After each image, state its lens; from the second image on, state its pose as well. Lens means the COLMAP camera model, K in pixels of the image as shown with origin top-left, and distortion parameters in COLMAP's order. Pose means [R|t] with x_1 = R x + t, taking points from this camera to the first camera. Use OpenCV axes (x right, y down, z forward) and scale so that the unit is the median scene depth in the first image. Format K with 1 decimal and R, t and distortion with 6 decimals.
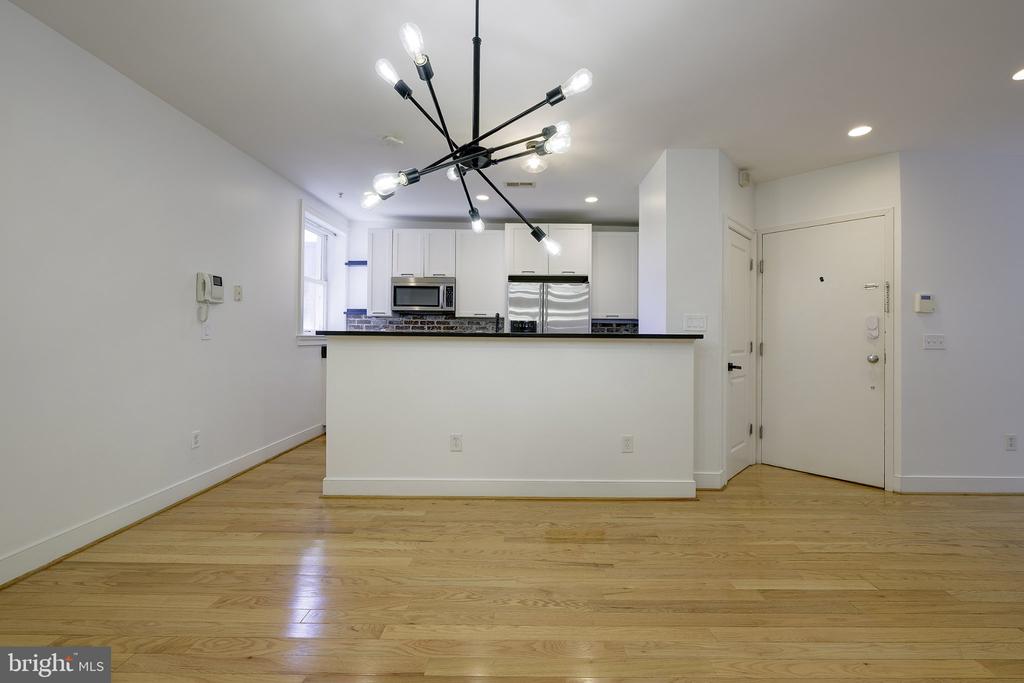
lens RADIAL K [[415.7, 0, 526.8], [0, 415.7, 336.0], [0, 0, 1]] dist [-0.000777, -0.000154]
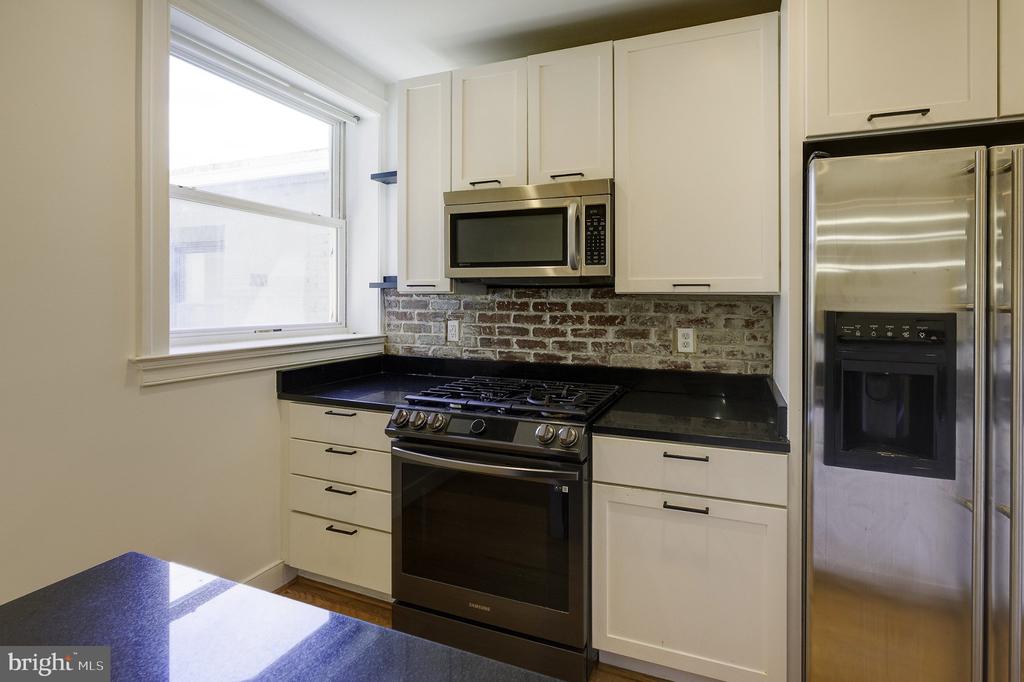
lens RADIAL K [[440.9, 0, 562.4], [0, 440.9, 303.3], [0, 0, 1]] dist [-0.001396, -0.000192]
pose [[0.941669, -0.000407, -0.336540, -0.130785], [0.004856, 0.999912, 0.012377, -0.060297], [0.336505, -0.013290, 0.941588, 0.915206]]
